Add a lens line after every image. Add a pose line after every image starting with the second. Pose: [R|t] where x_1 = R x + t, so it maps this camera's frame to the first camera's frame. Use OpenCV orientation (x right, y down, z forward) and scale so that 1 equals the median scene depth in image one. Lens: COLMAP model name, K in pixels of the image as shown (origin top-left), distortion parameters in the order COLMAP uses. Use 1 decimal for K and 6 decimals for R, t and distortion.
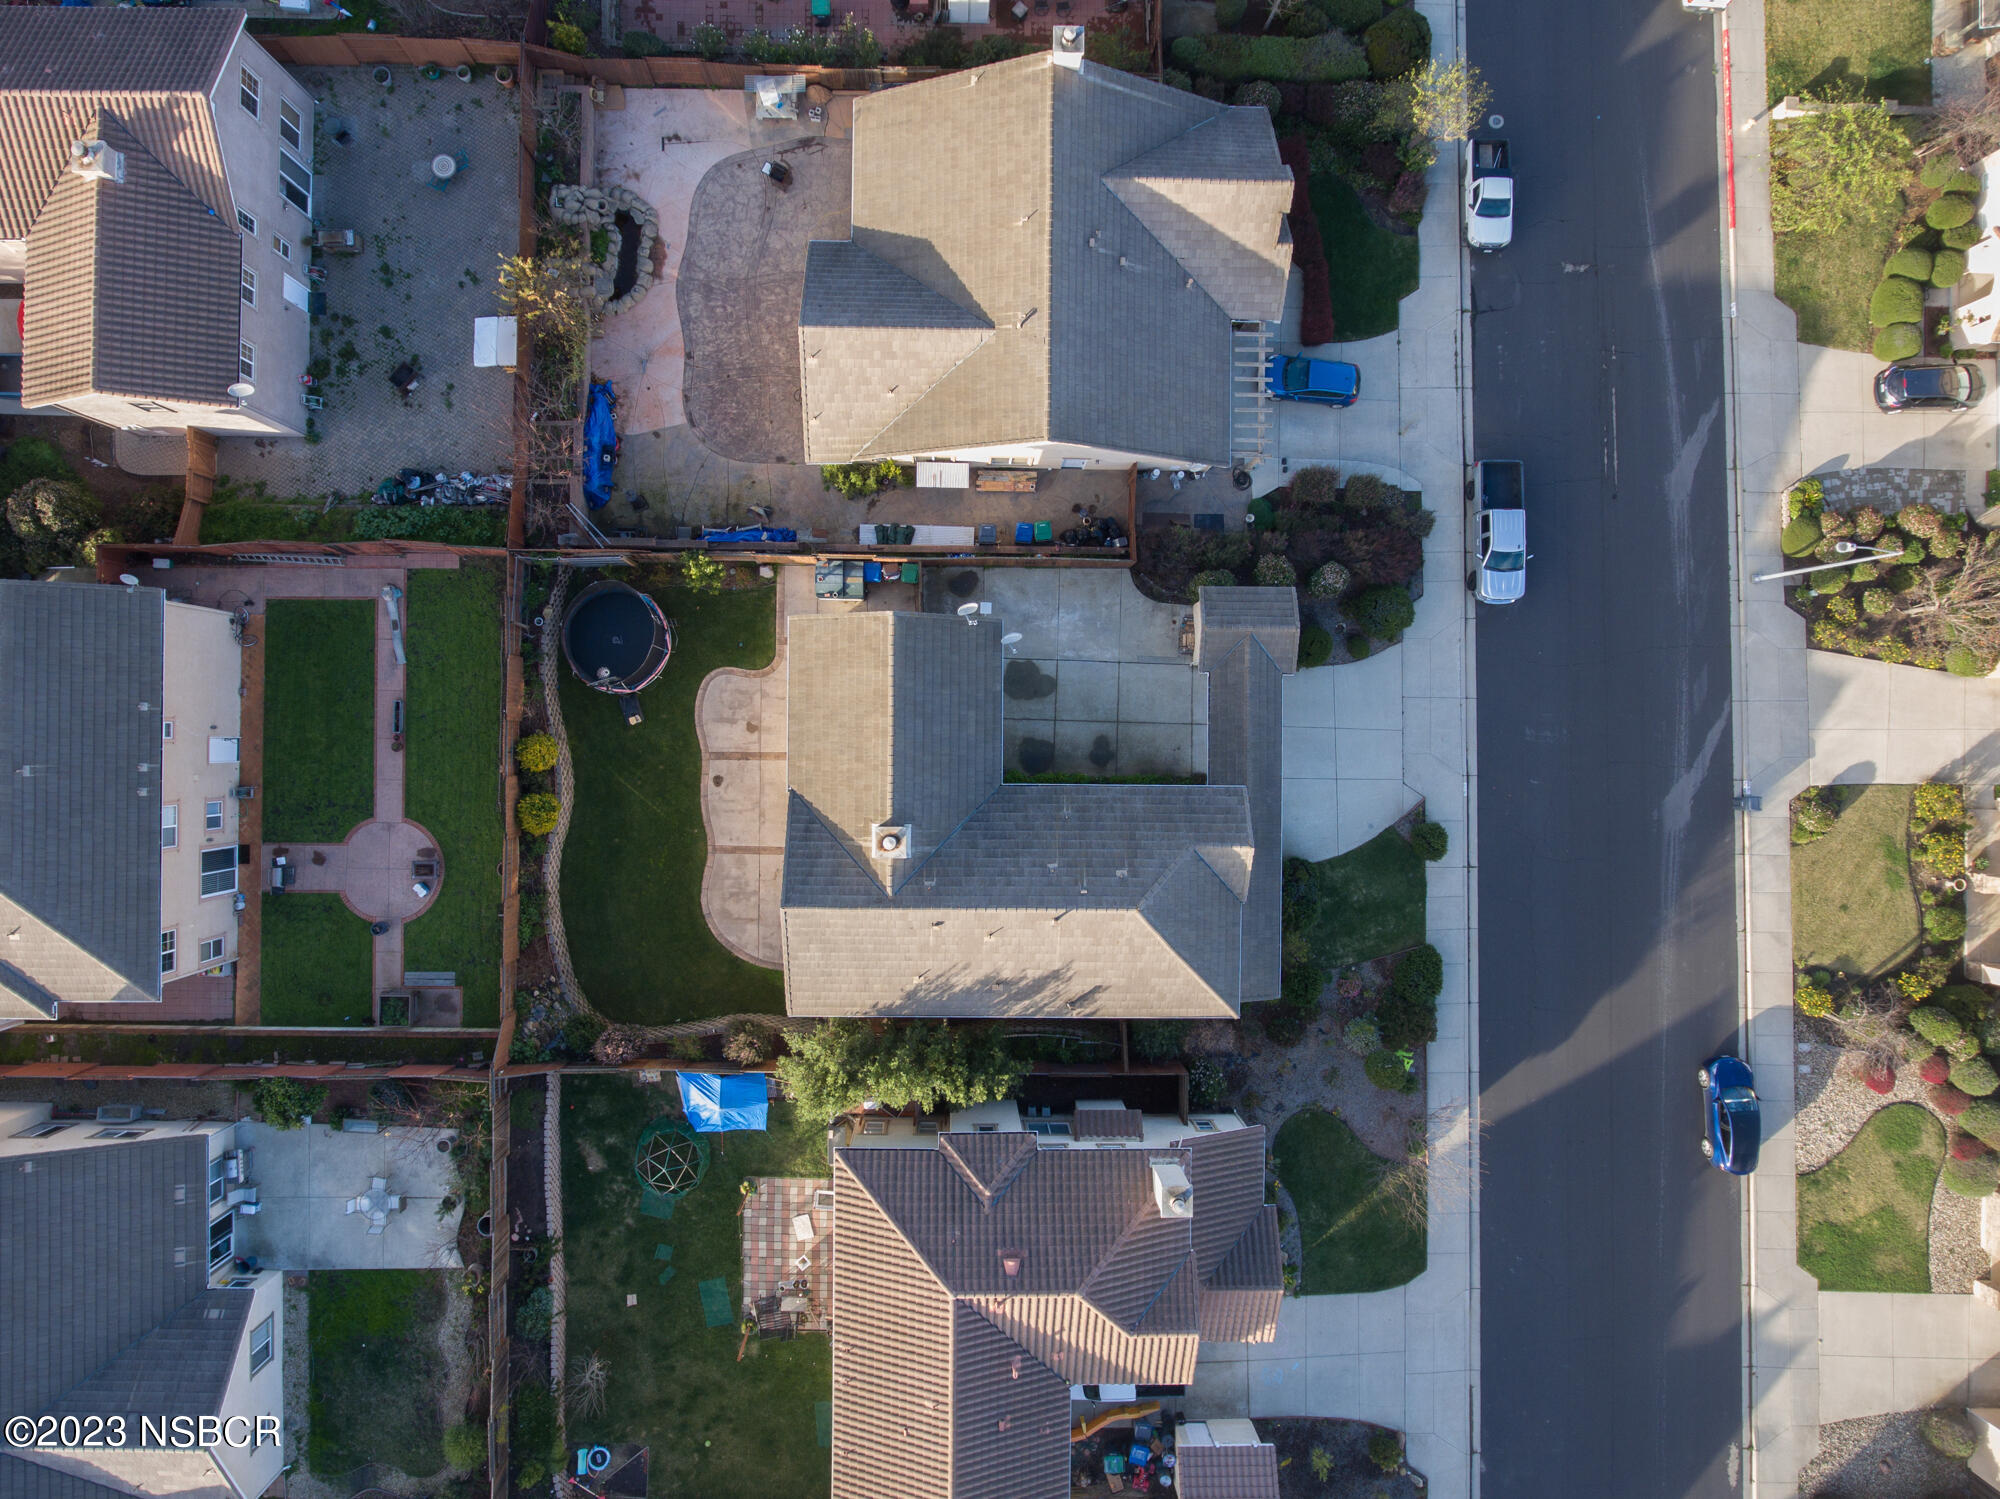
lens RADIAL K [[1237.0, 0, 989.1], [0, 1237.0, 727.9], [0, 0, 1]] dist [-0.020830, 0.001095]
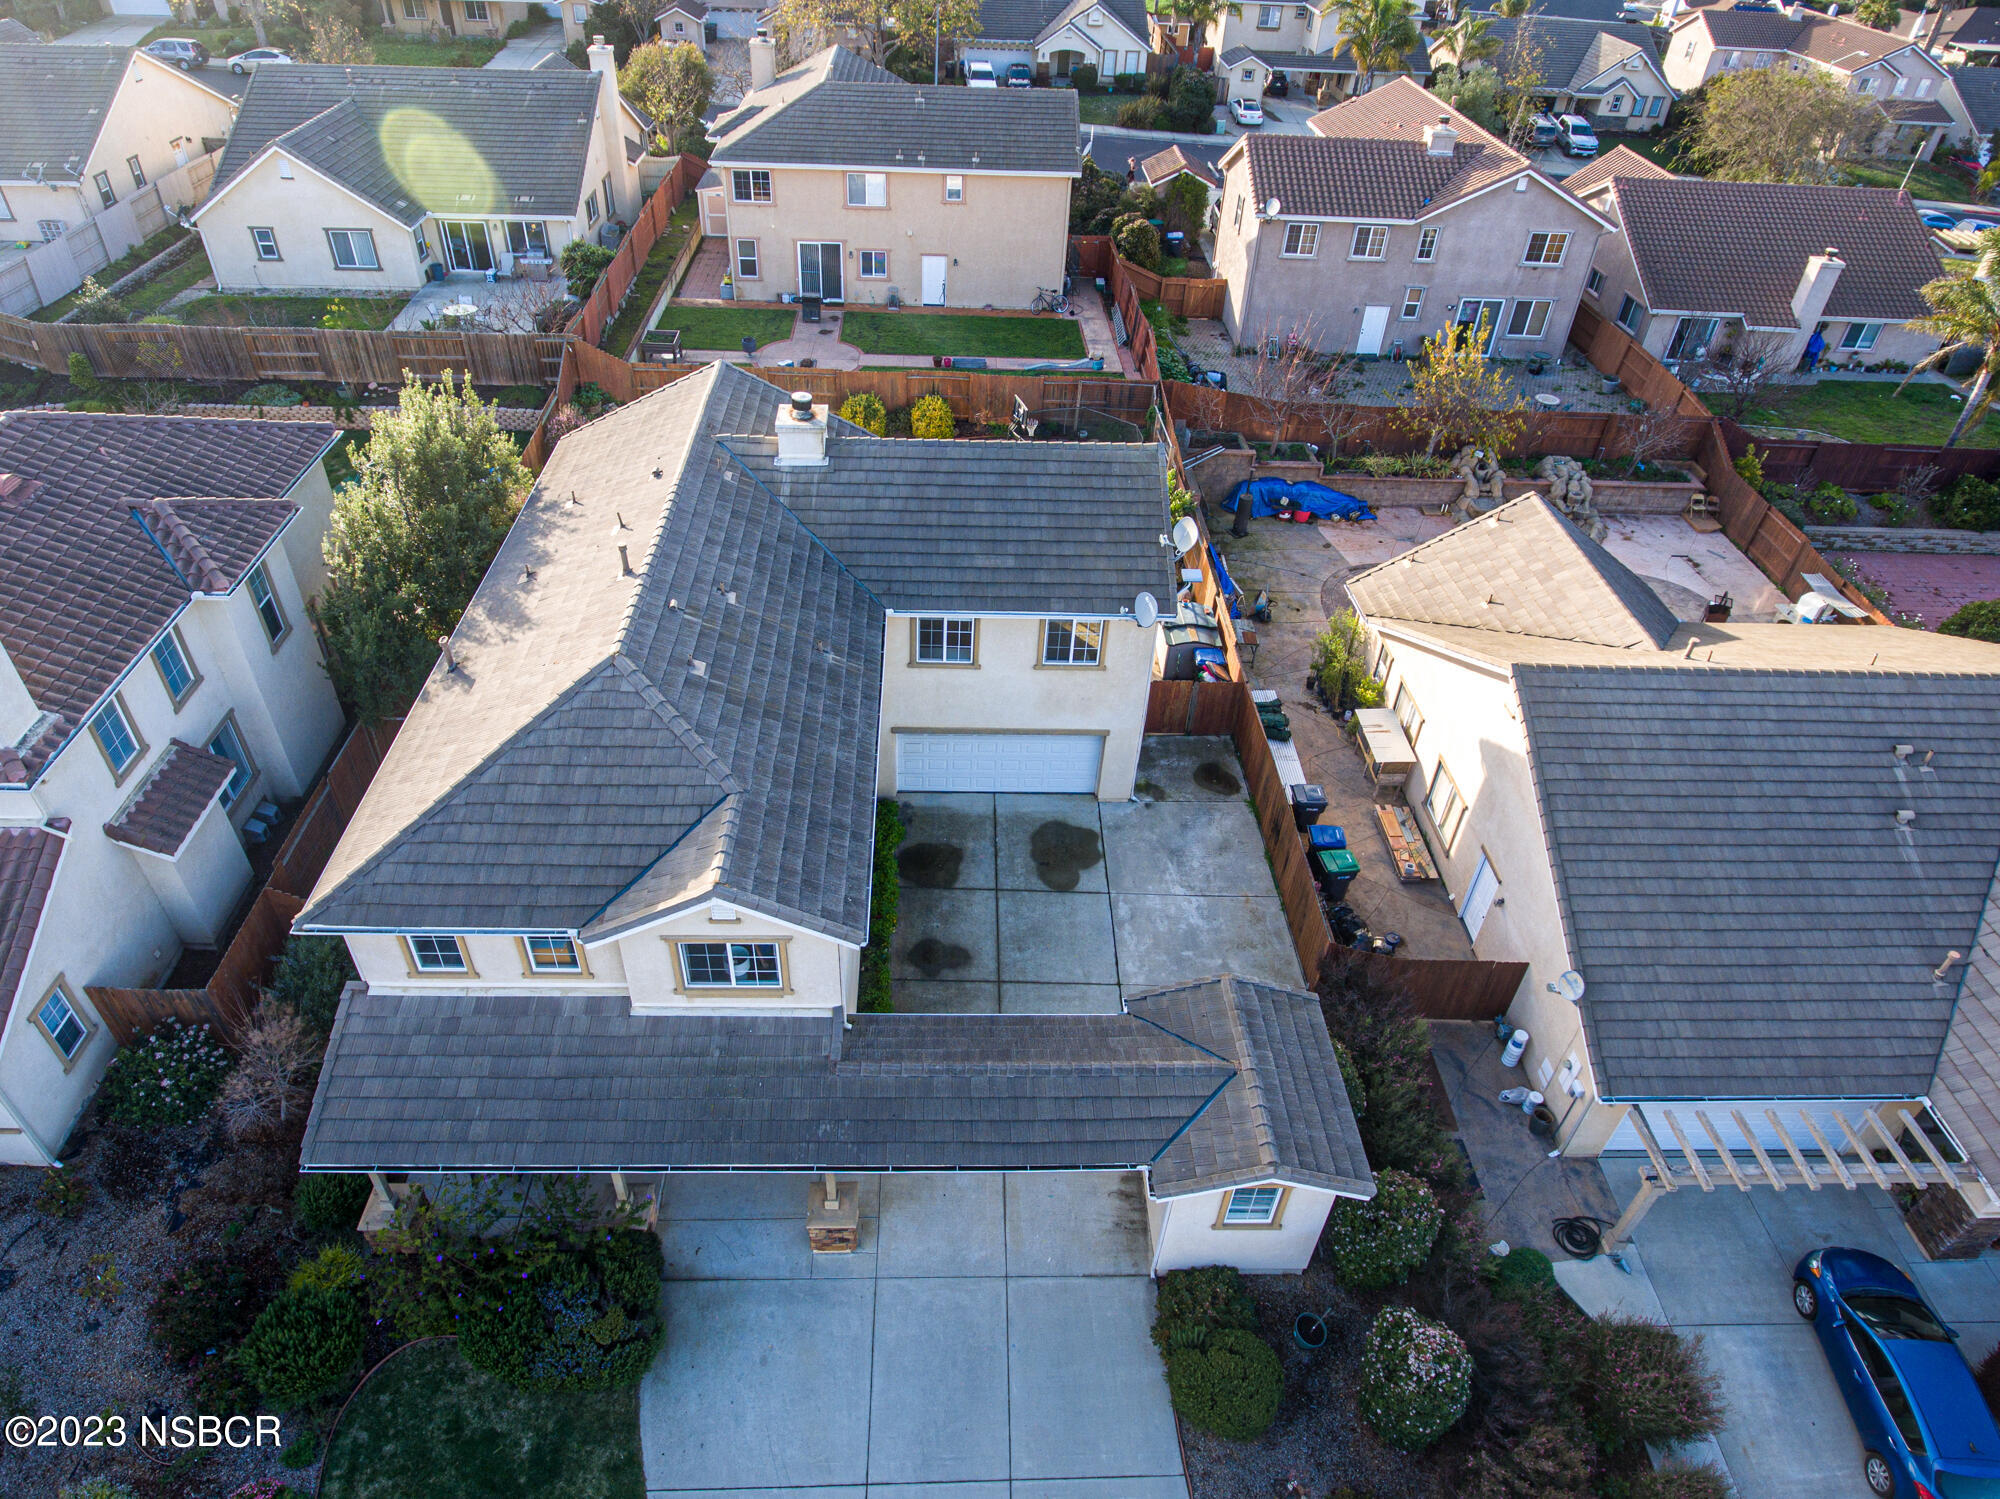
lens RADIAL K [[1237.0, 0, 989.1], [0, 1237.0, 727.9], [0, 0, 1]] dist [-0.020830, 0.001095]
pose [[0.042931, 0.593692, -0.803546, 0.453378], [-0.998625, 0.001294, -0.052398, 0.025638], [-0.030068, 0.804691, 0.592932, 0.643857]]
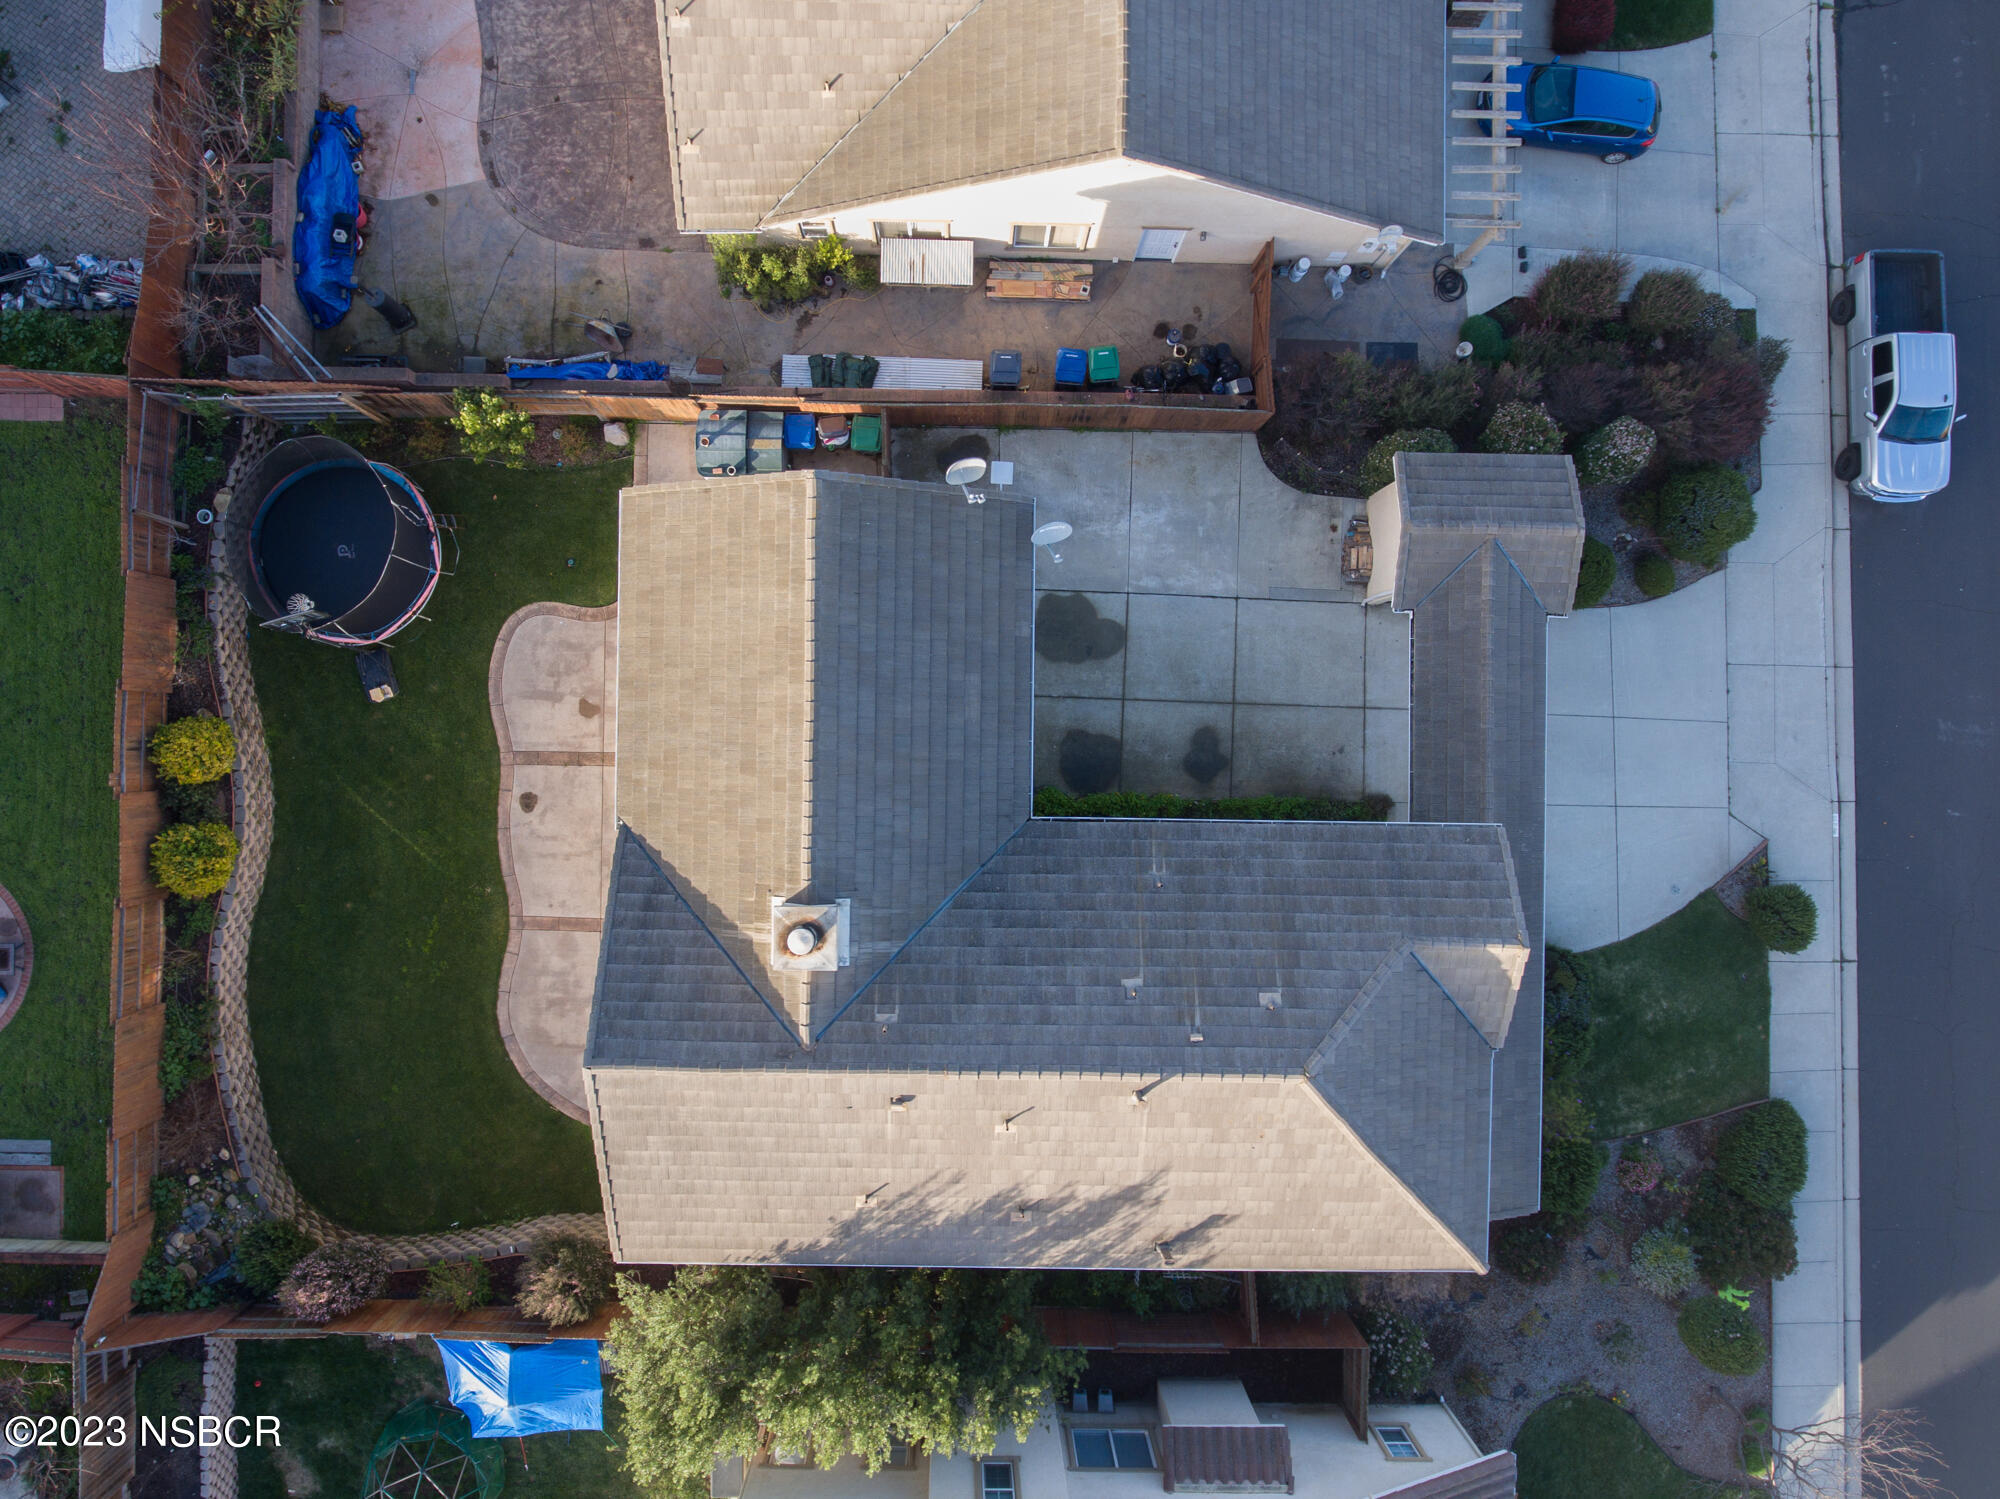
lens RADIAL K [[1279.6, 0, 980.3], [0, 1279.6, 726.4], [0, 0, 1]] dist [-0.020358, 0.000604]
pose [[0.999786, 0.006326, -0.019697, -0.000500], [-0.006364, 0.999978, -0.001870, 0.007854], [0.019684, 0.001995, 0.999804, 0.424716]]
